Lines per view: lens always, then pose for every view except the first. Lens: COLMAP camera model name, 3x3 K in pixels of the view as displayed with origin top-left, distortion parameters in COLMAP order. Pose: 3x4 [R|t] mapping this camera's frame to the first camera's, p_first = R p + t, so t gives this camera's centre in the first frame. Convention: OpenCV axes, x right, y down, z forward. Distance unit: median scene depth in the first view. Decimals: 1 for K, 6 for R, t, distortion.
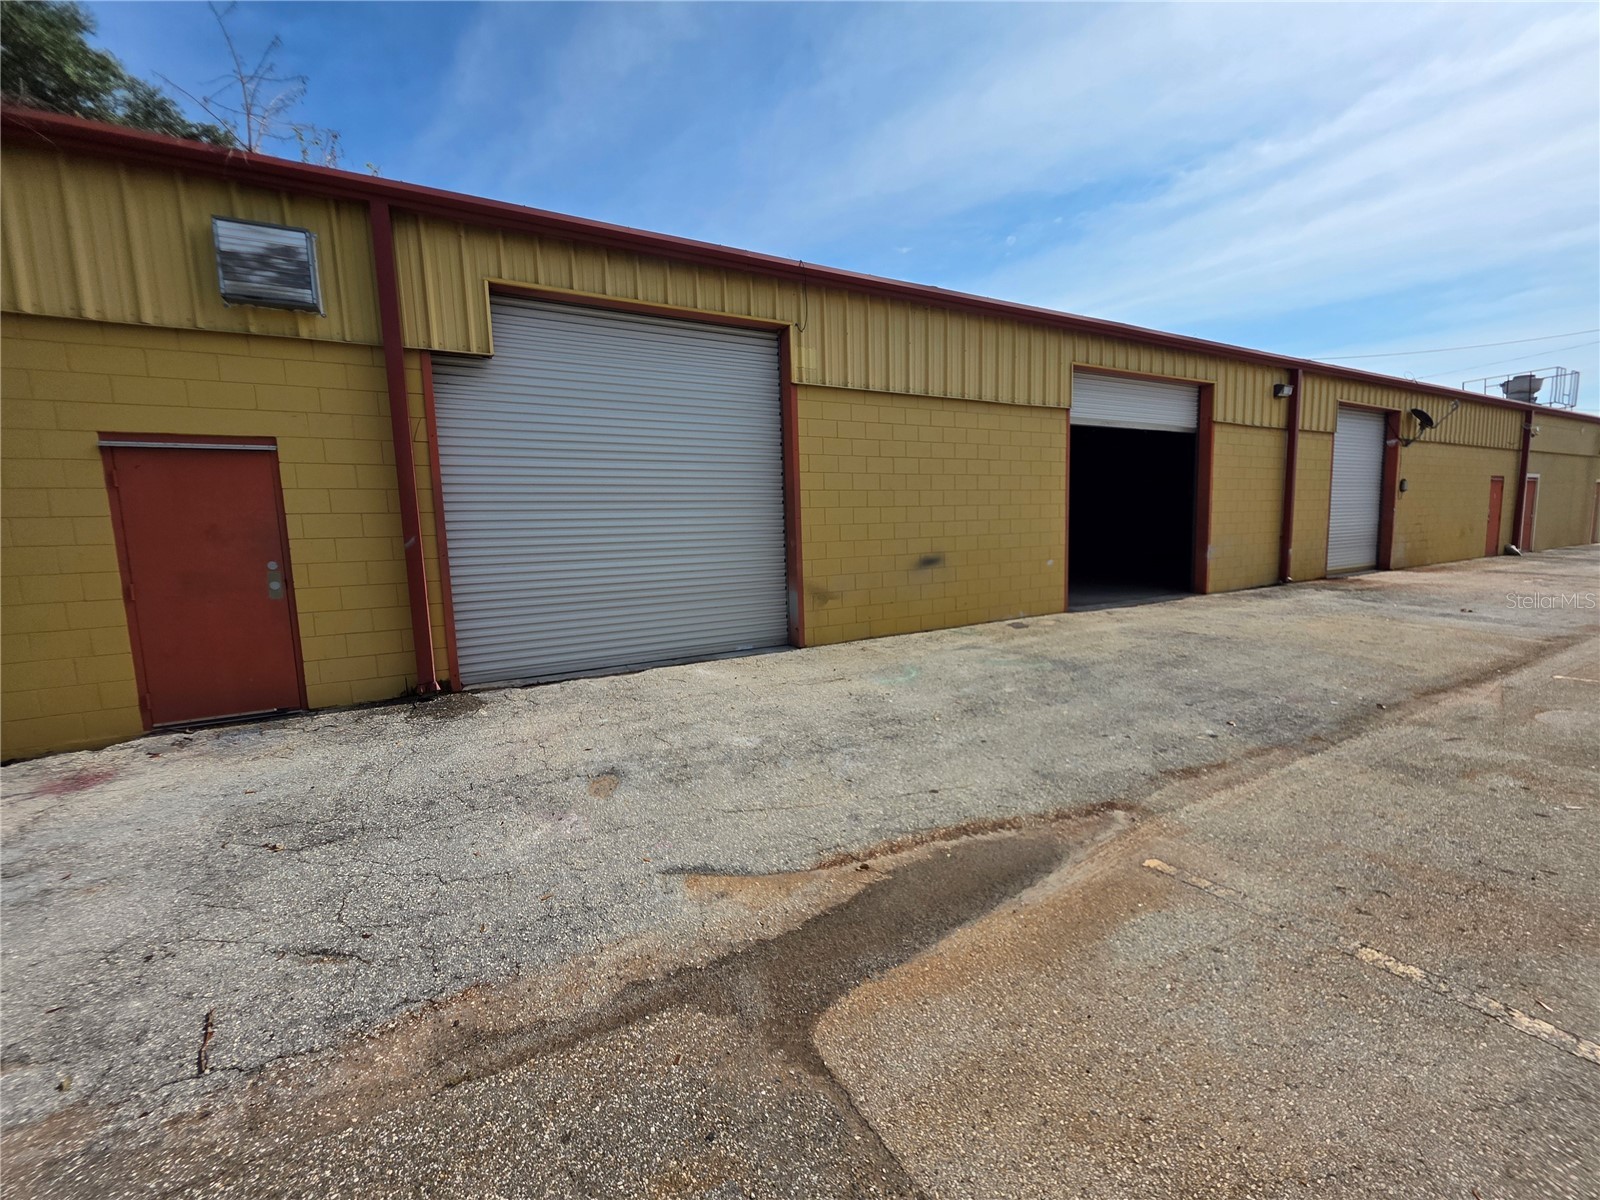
lens RADIAL K [[624.5, 0, 800.0], [0, 624.5, 600.0], [0, 0, 1]] dist [-0.001253, 0.000164]
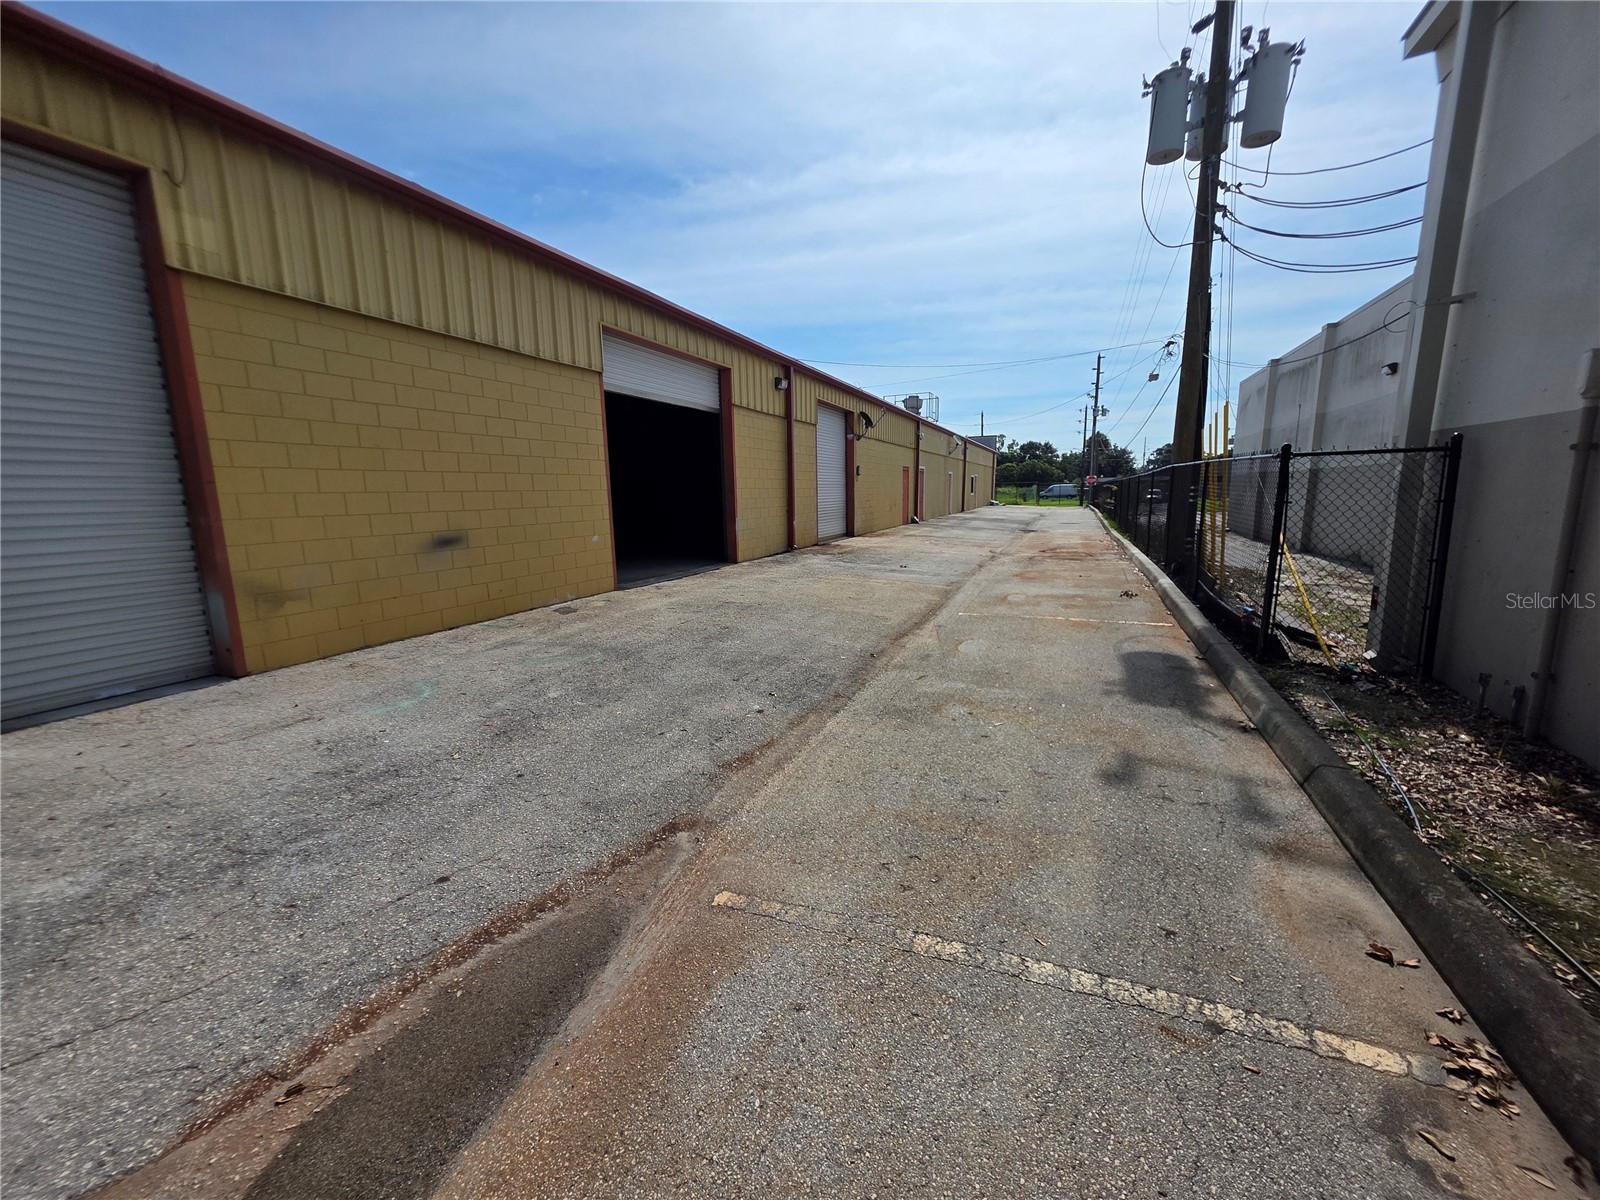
lens RADIAL K [[624.5, 0, 800.0], [0, 624.5, 600.0], [0, 0, 1]] dist [-0.001253, 0.000164]
pose [[0.774557, -0.089328, 0.626165, 0.078150], [0.062587, 0.995943, 0.064662, -0.016522], [-0.629401, -0.010894, 0.777005, 0.143303]]
